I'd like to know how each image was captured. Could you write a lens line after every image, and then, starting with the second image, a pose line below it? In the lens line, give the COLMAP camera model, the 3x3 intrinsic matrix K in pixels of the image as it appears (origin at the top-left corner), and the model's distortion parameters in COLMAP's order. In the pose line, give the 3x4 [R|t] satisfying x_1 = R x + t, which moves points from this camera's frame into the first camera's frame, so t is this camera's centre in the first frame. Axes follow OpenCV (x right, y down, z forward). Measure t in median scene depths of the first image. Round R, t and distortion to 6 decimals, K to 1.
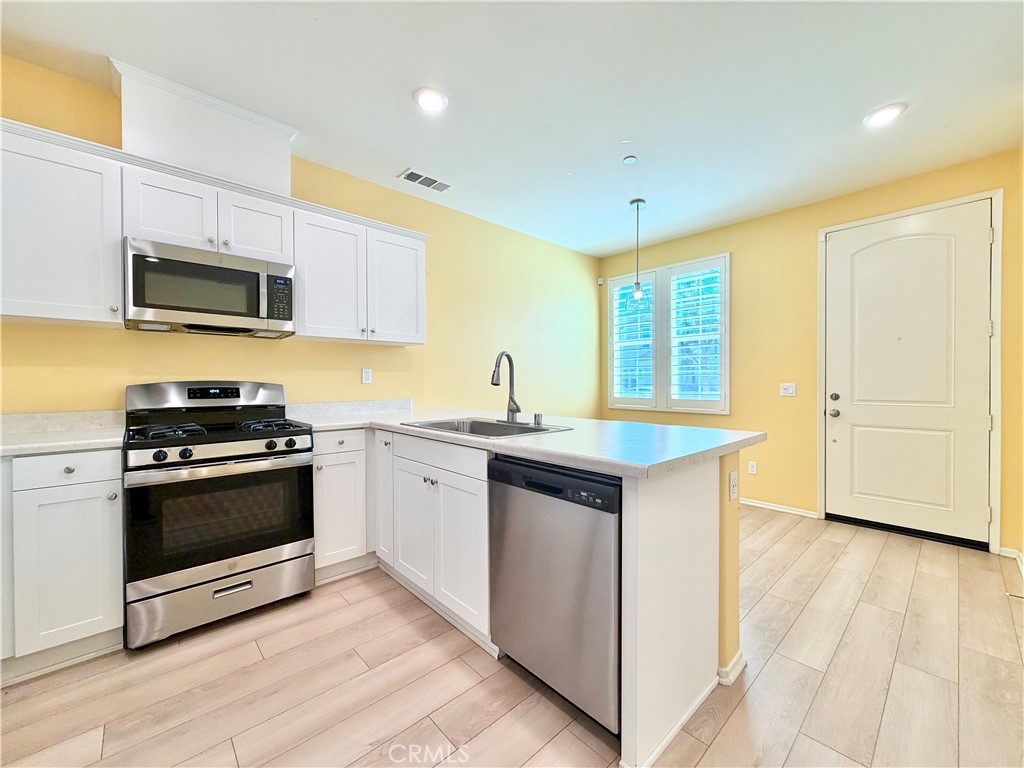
lens RADIAL K [[408.5, 0, 509.3], [0, 408.5, 385.0], [0, 0, 1]] dist [-0.001561, 0.001415]
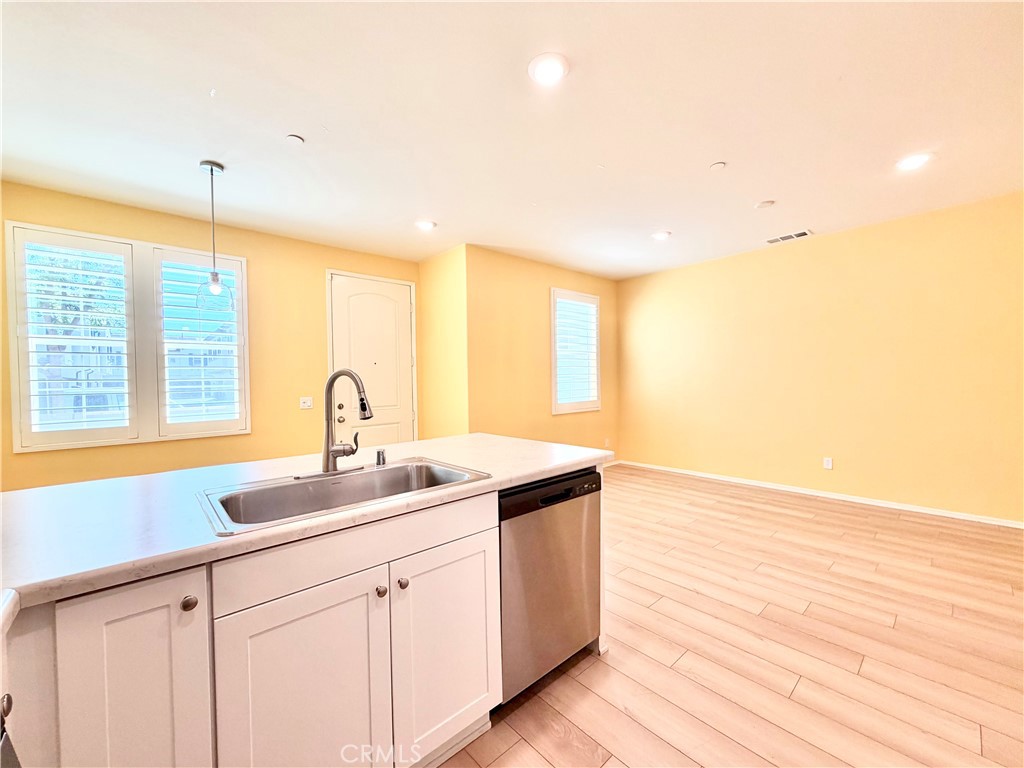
lens RADIAL K [[408.5, 0, 508.1], [0, 408.5, 385.5], [0, 0, 1]] dist [-0.001561, 0.001415]
pose [[0.015741, -0.011726, 0.999807, -0.664552], [0.028528, 0.999529, 0.011273, -0.051517], [-0.999469, 0.028345, 0.016068, 0.689611]]
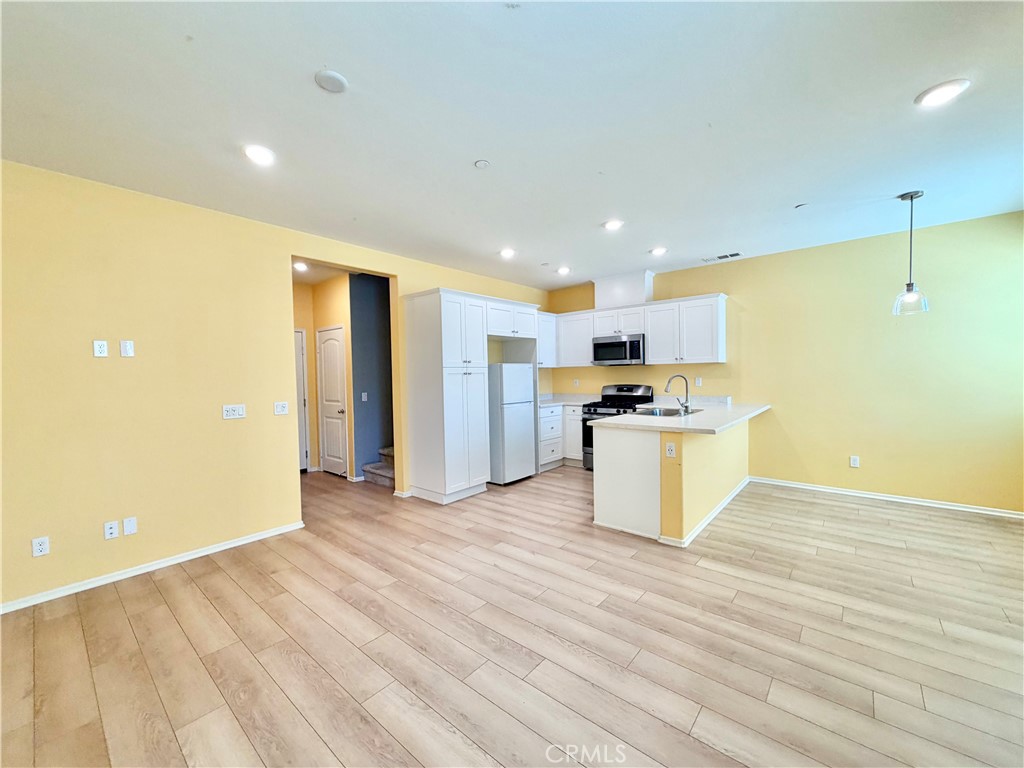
lens RADIAL K [[408.5, 0, 511.2], [0, 408.5, 389.5], [0, 0, 1]] dist [-0.001561, 0.001415]
pose [[0.125894, 0.038708, -0.991288, 1.693066], [0.010630, 0.999128, 0.040364, -0.091053], [0.991987, -0.015619, 0.125373, 0.003425]]
